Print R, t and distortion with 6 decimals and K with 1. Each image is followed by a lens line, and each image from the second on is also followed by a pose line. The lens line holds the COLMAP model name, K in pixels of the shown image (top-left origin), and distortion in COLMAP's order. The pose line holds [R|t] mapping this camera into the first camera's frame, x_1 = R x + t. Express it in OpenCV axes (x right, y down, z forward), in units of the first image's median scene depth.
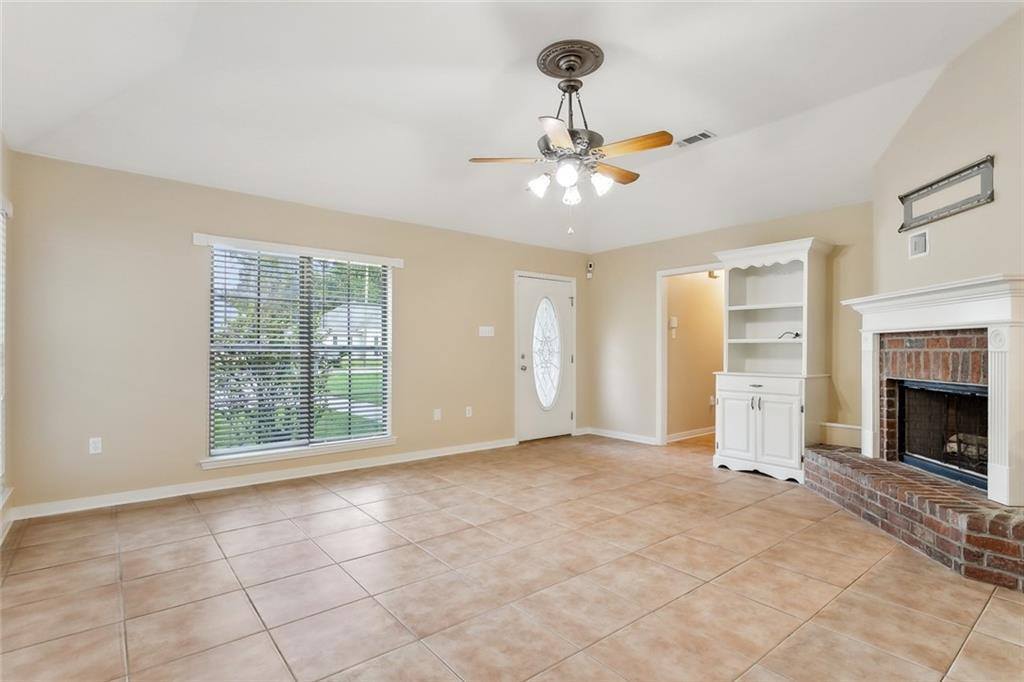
lens RADIAL K [[496.2, 0, 511.1], [0, 496.2, 347.6], [0, 0, 1]] dist [0.001596, 0.000251]
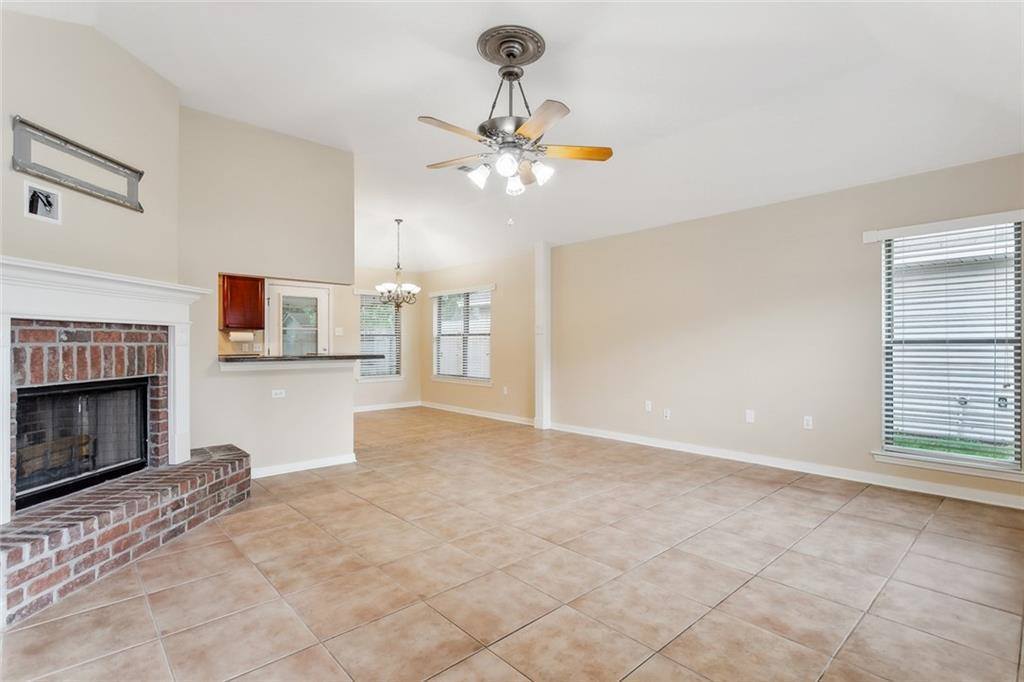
lens RADIAL K [[496.2, 0, 511.5], [0, 496.2, 343.5], [0, 0, 1]] dist [0.001596, 0.000251]
pose [[-0.998009, -0.000534, -0.063066, 0.174785], [-0.000452, 0.999999, -0.001327, 0.004246], [0.063067, -0.001296, -0.998008, 1.934608]]
